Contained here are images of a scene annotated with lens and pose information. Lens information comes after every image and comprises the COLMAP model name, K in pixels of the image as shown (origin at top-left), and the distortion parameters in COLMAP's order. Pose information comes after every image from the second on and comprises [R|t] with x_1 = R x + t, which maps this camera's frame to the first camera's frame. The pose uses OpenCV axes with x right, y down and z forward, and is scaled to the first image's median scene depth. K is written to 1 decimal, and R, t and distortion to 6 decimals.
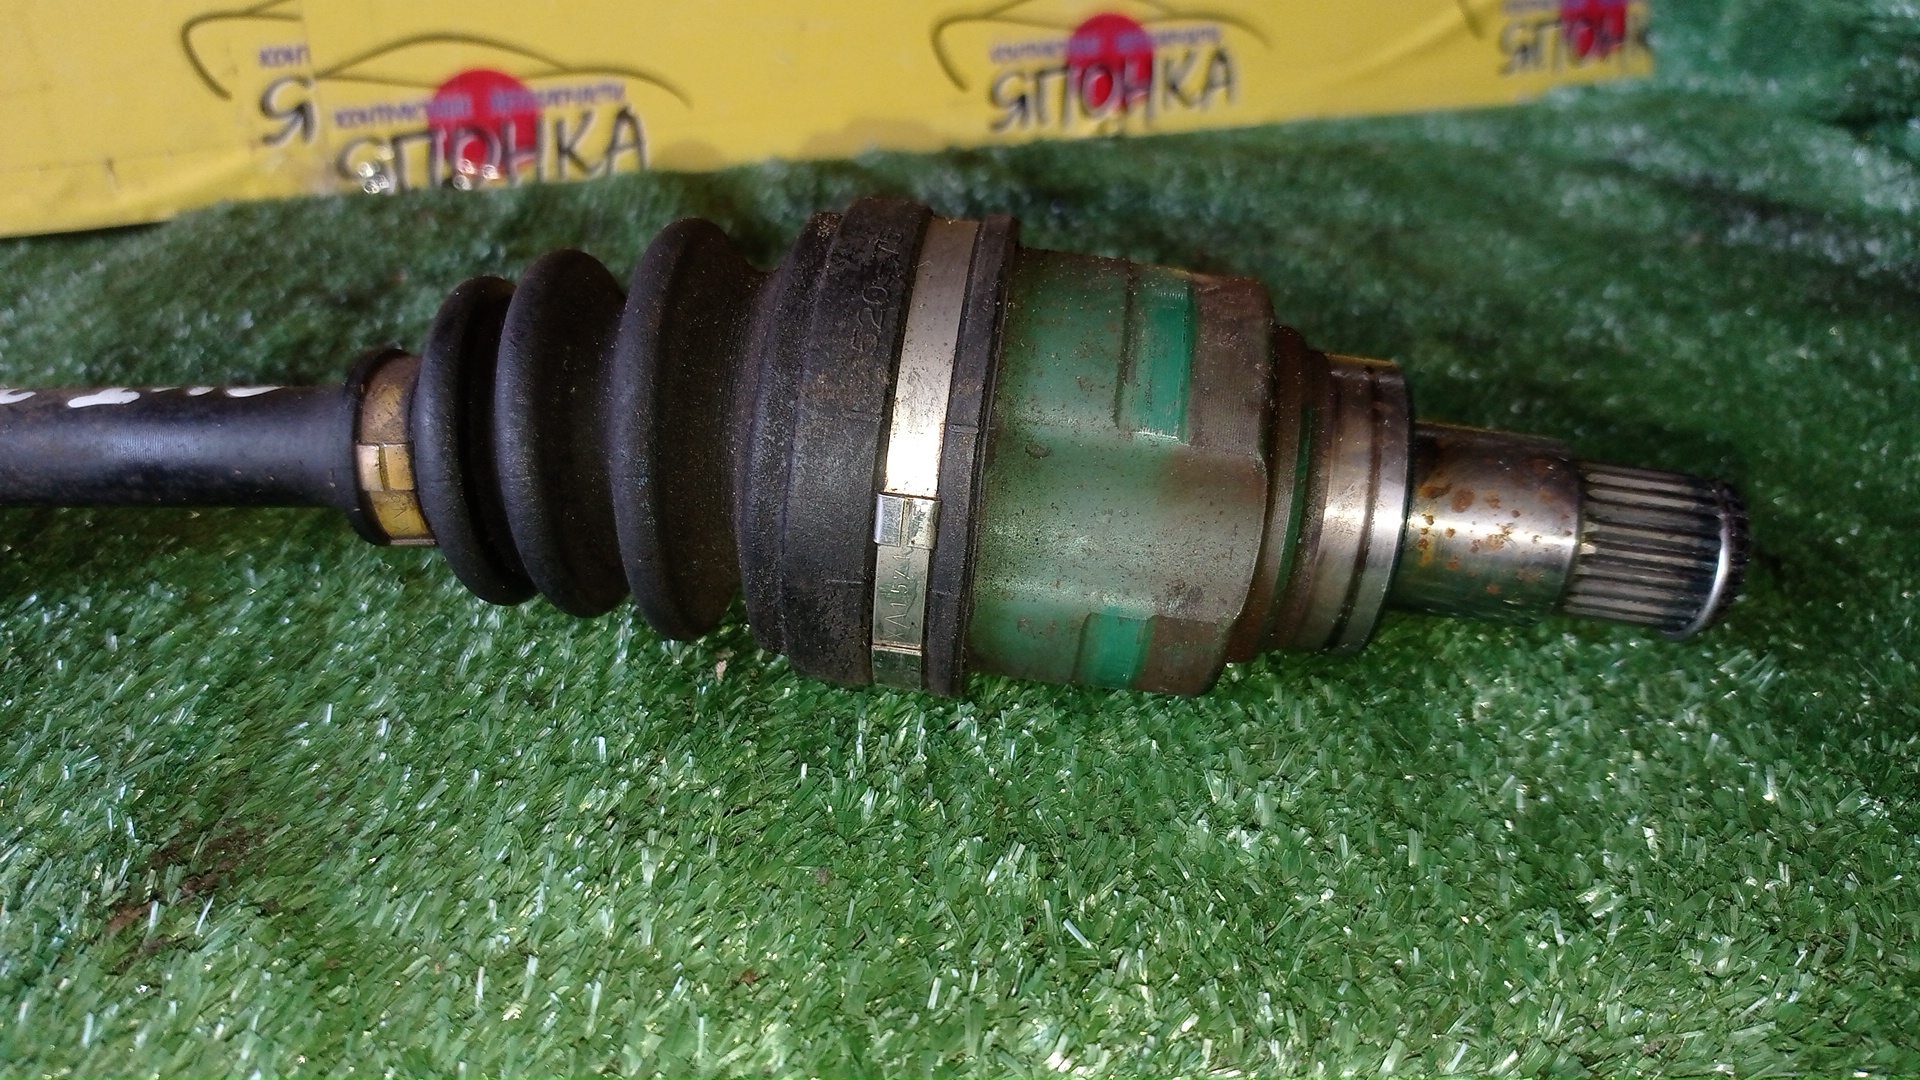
lens RADIAL K [[1463.8, 0, 1036.6], [0, 1463.8, 537.0], [0, 0, 1]] dist [-0.023295, 0.007578]
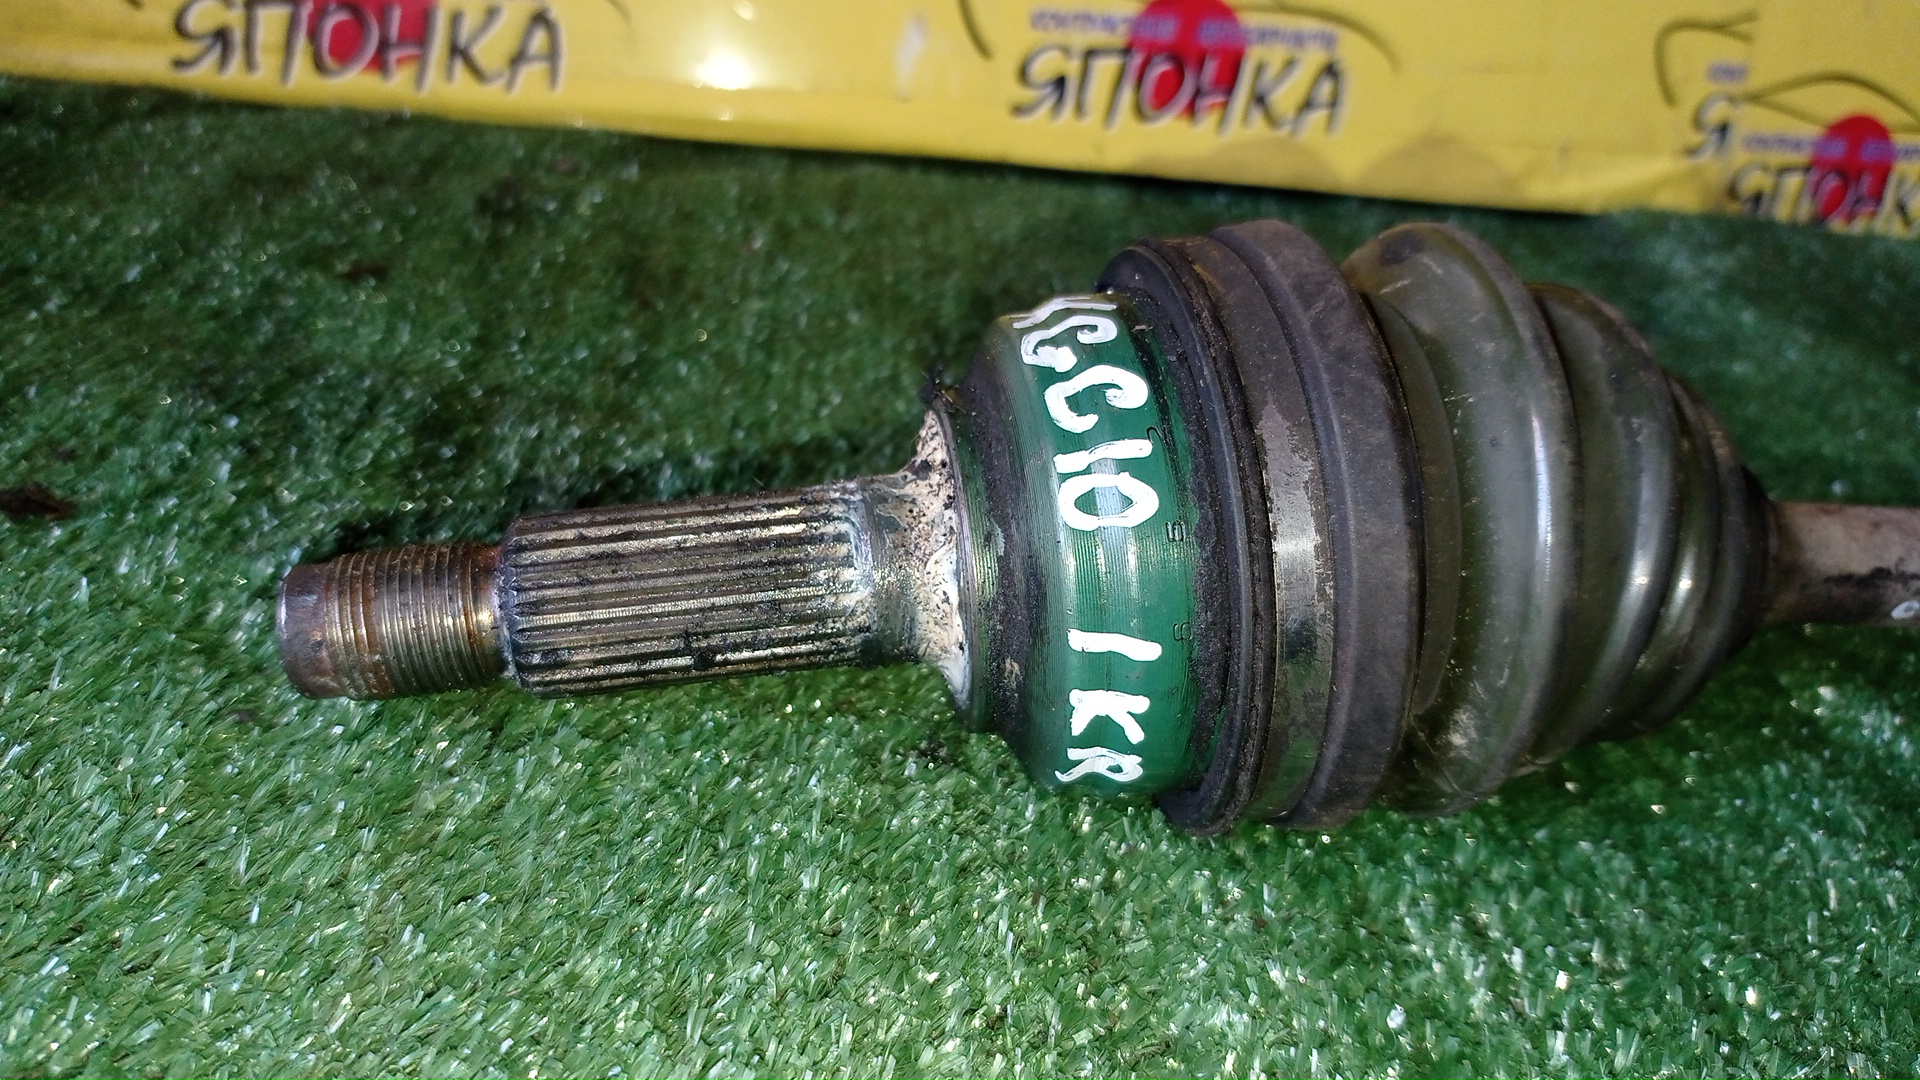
lens RADIAL K [[1440.6, 0, 1031.7], [0, 1440.6, 542.4], [0, 0, 1]] dist [-0.007062, -0.007611]
pose [[0.981175, 0.193115, -0.001556, -0.924432], [-0.192524, 0.978744, 0.070672, 0.013422], [0.015171, -0.069042, 0.997498, -0.033716]]
